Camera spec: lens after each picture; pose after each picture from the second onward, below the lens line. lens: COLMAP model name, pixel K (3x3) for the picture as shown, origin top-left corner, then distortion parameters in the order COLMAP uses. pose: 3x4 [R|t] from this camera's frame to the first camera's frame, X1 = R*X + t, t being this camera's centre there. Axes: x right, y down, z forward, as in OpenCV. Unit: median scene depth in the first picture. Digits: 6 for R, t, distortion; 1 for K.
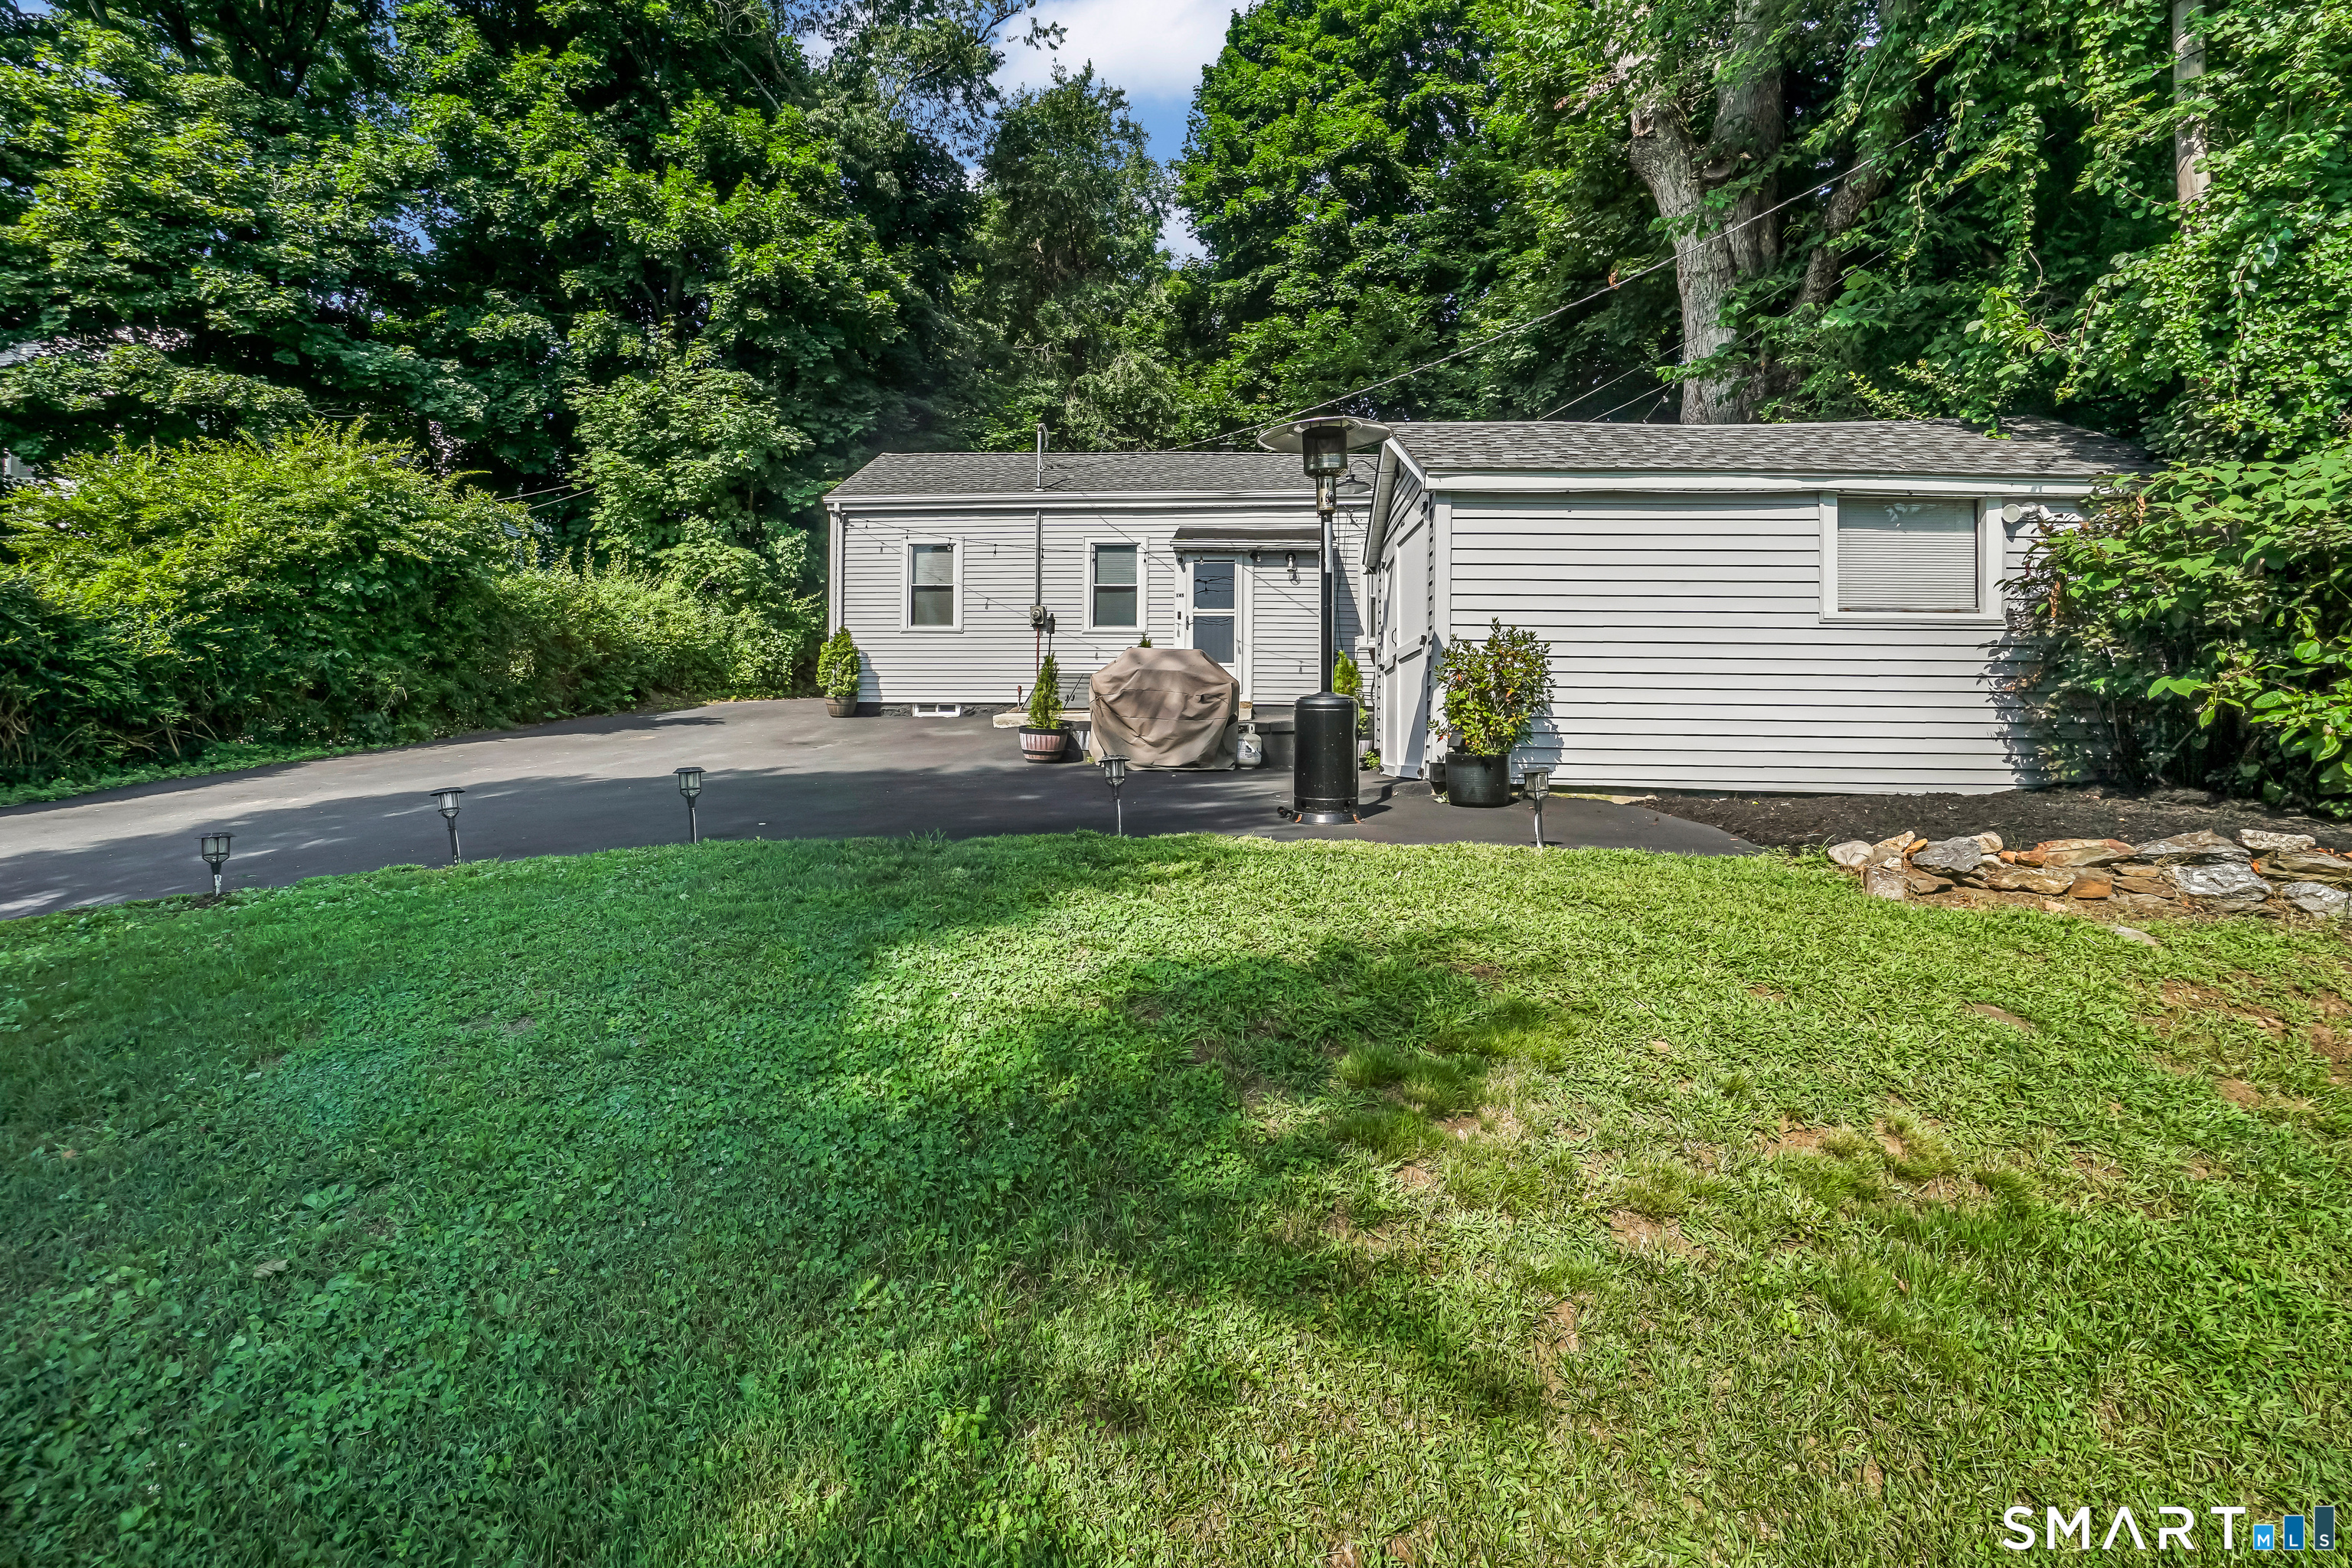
lens RADIAL K [[1067.3, 0, 1170.4], [0, 1067.3, 736.0], [0, 0, 1]] dist [-0.057555, 0.019253]
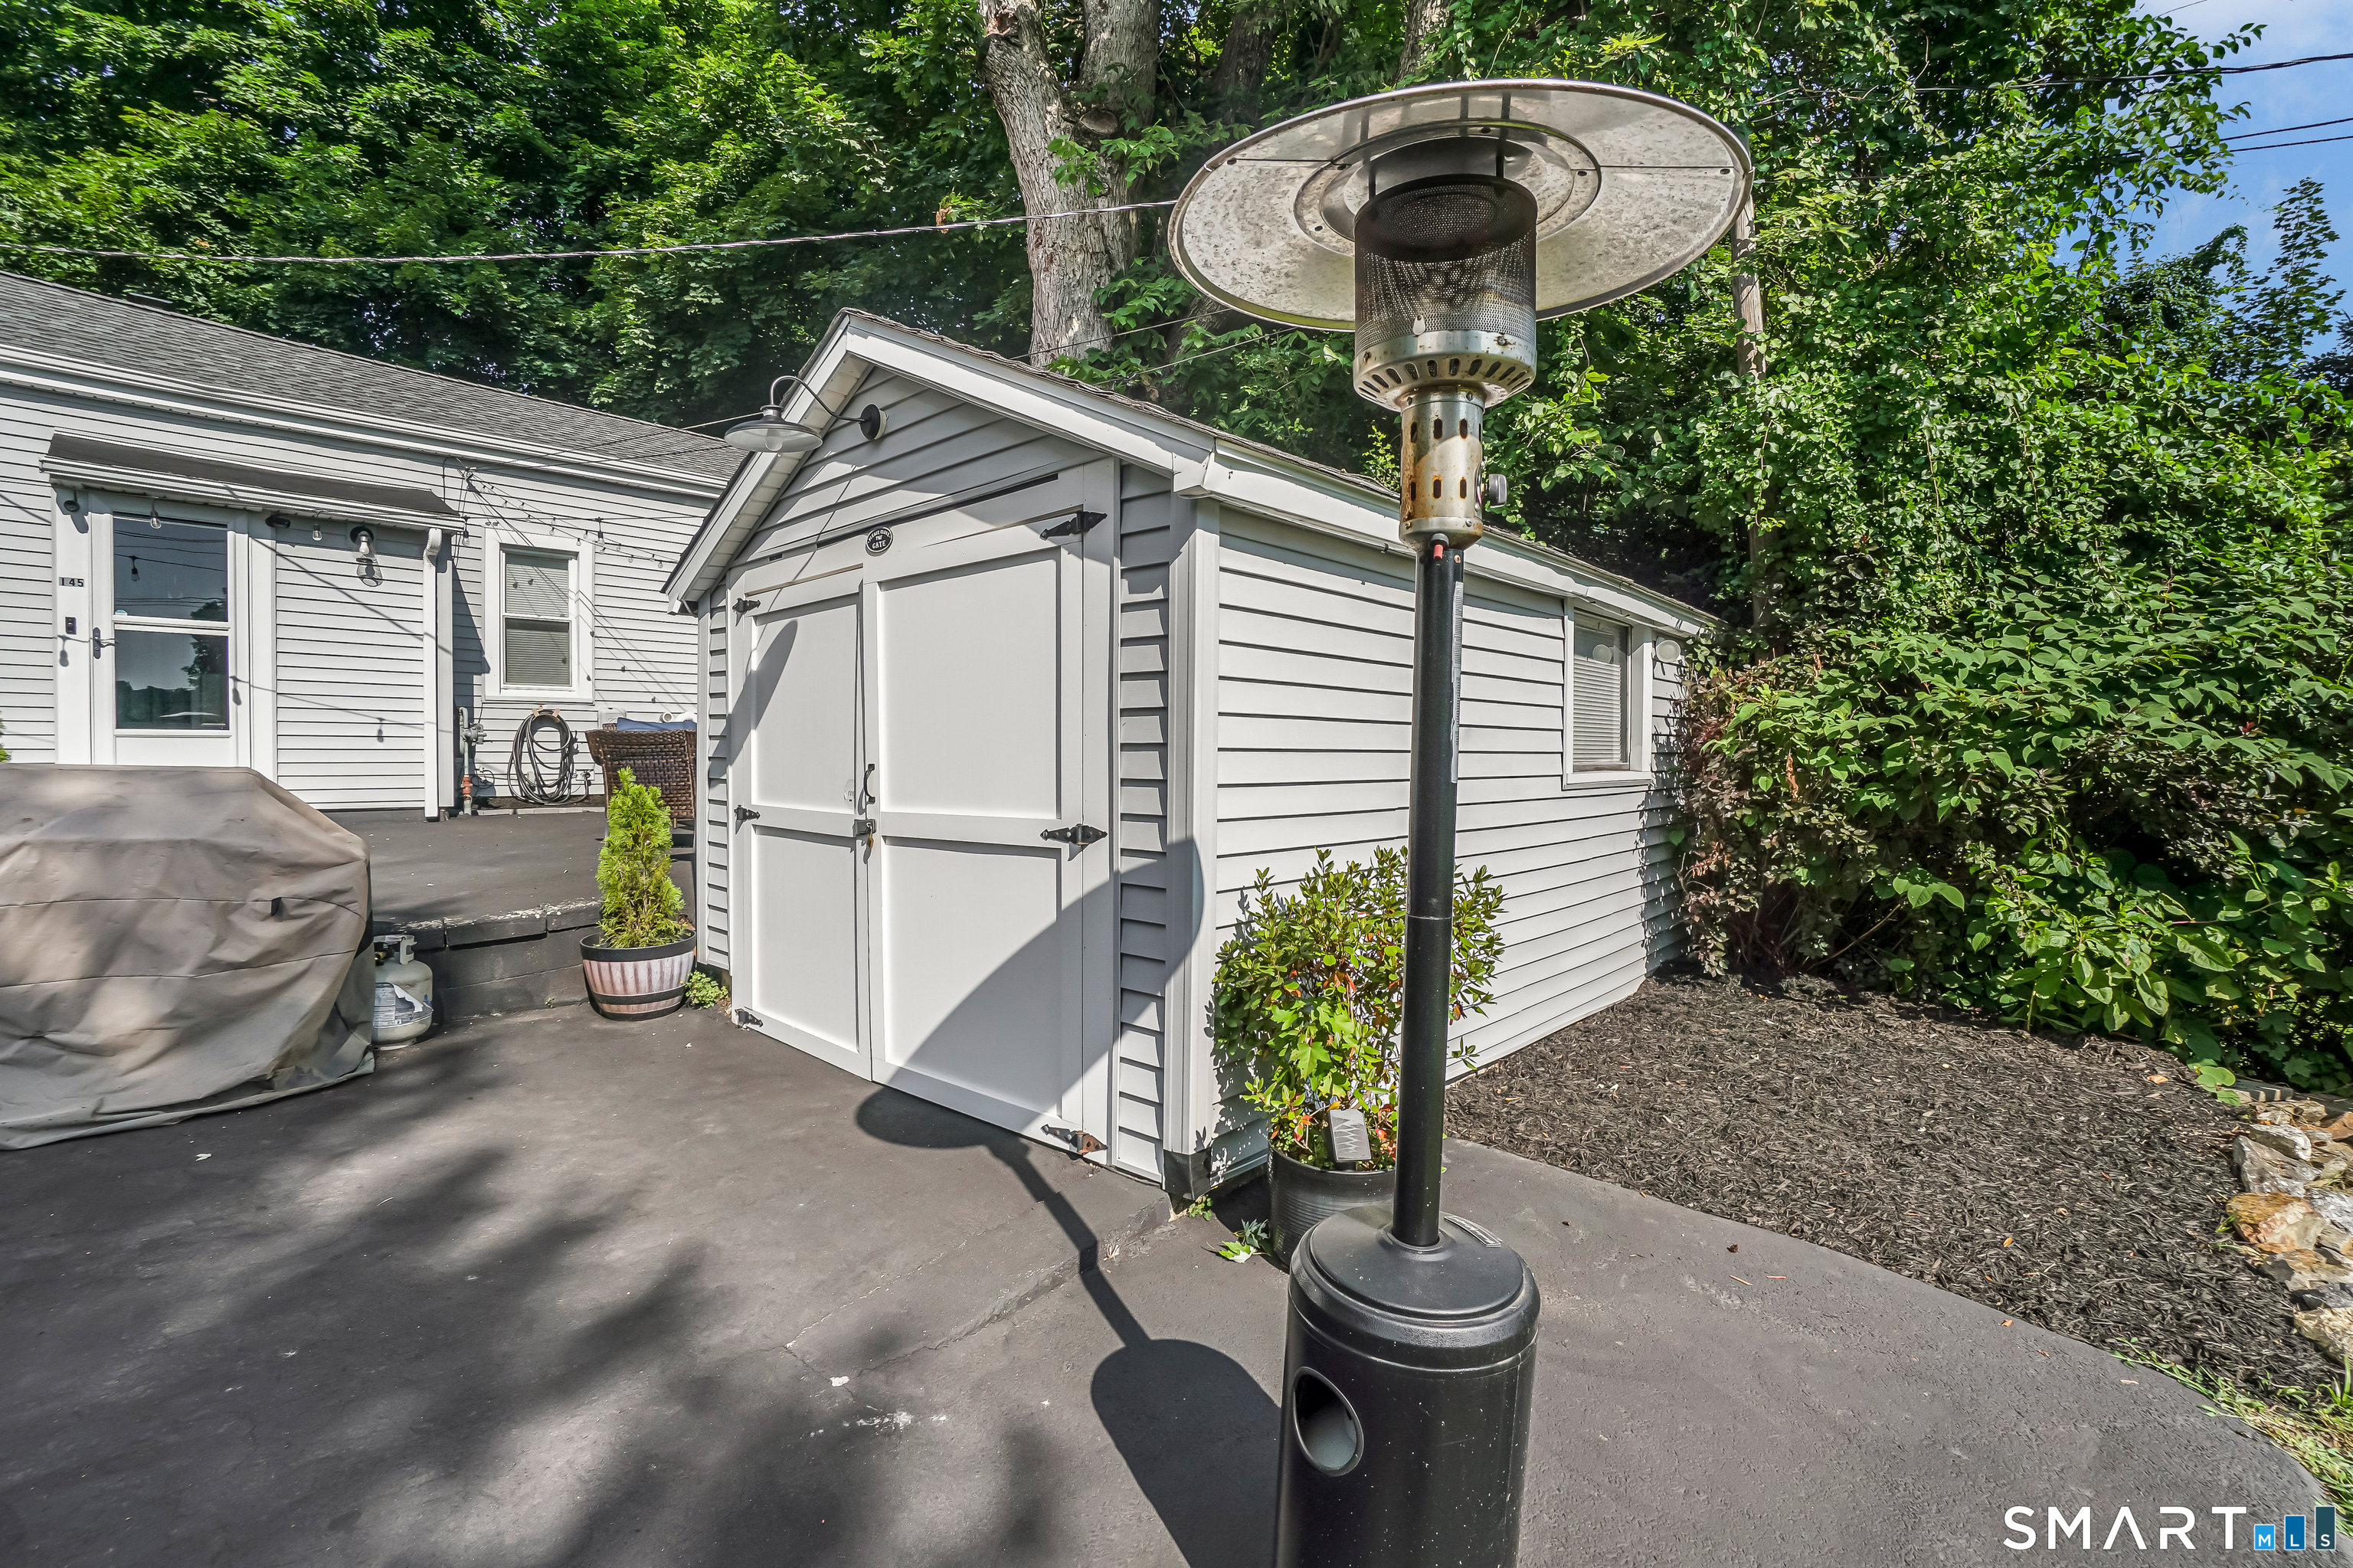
lens RADIAL K [[1051.9, 0, 1173.9], [0, 1051.9, 766.7], [0, 0, 1]] dist [-0.064102, 0.022225]
pose [[0.626209, -0.020392, 0.779388, -0.030500], [-0.001273, 0.999630, 0.027177, -0.058718], [-0.779654, -0.018011, 0.625952, 0.320536]]
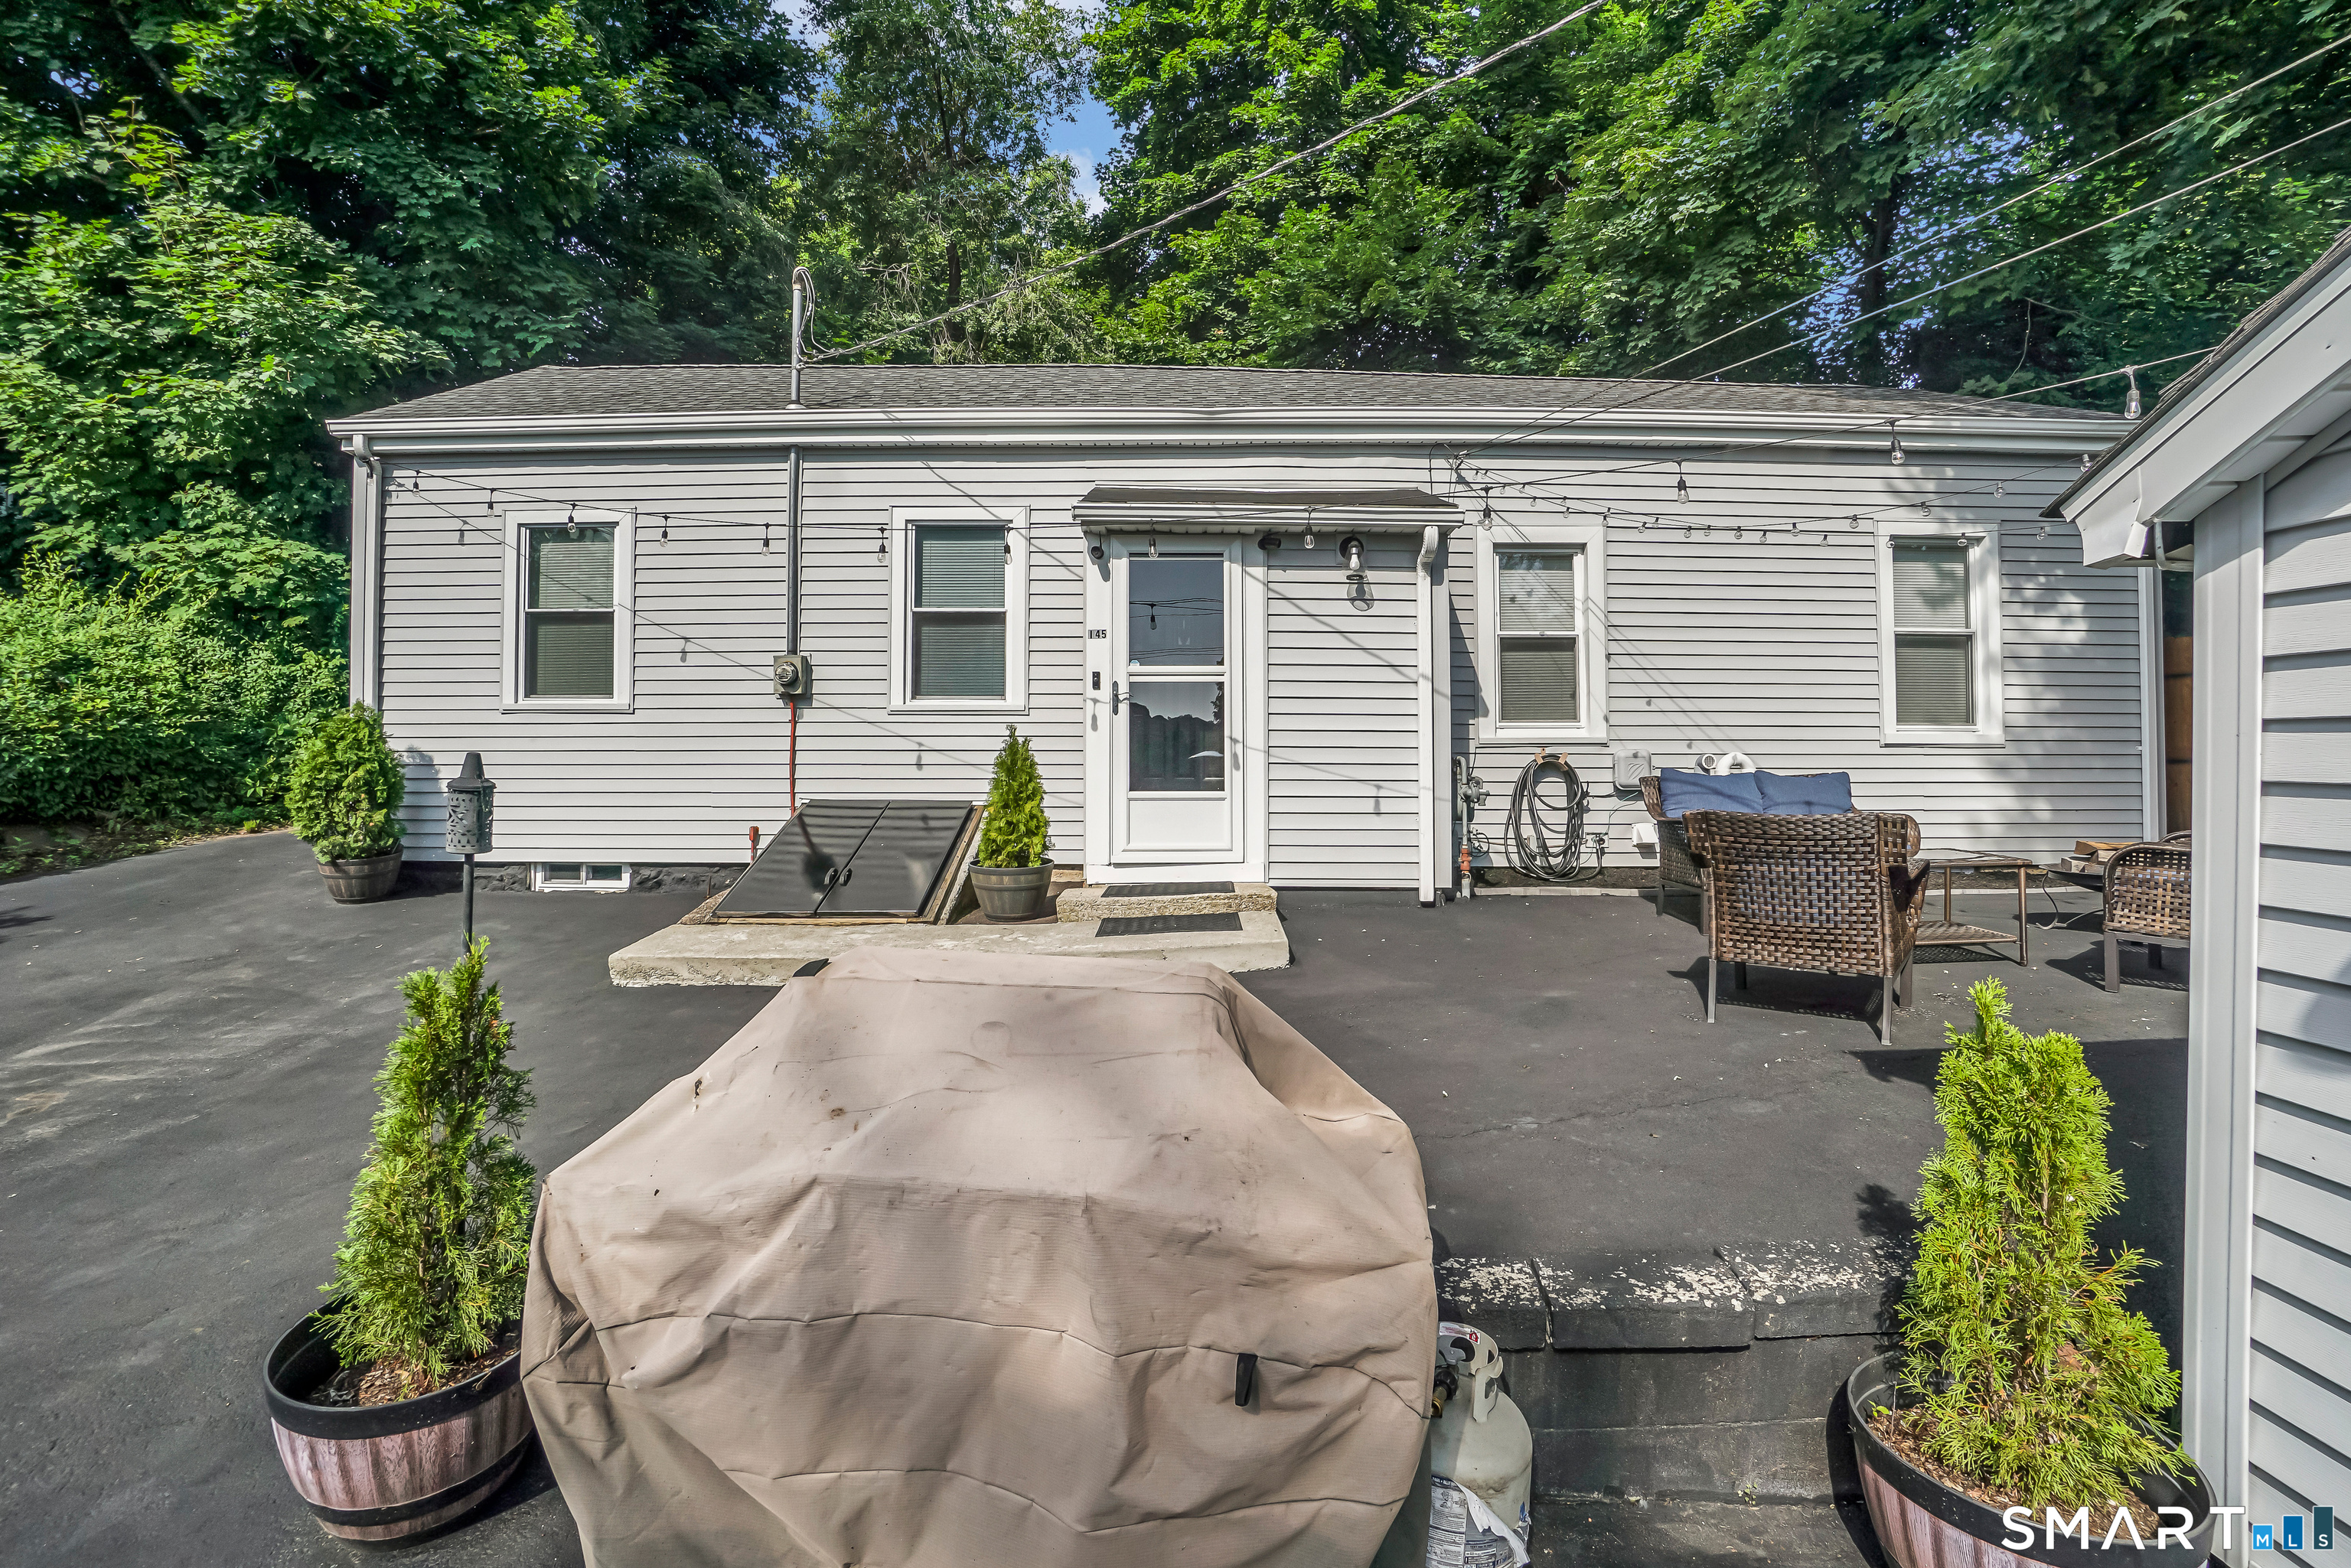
lens RADIAL K [[1066.8, 0, 1169.9], [0, 1066.8, 736.0], [0, 0, 1]] dist [-0.057555, 0.019253]
pose [[0.997243, -0.008131, 0.073760, 0.005434], [0.009568, 0.999771, -0.019153, -0.075303], [-0.073588, 0.019806, 0.997092, 0.520501]]
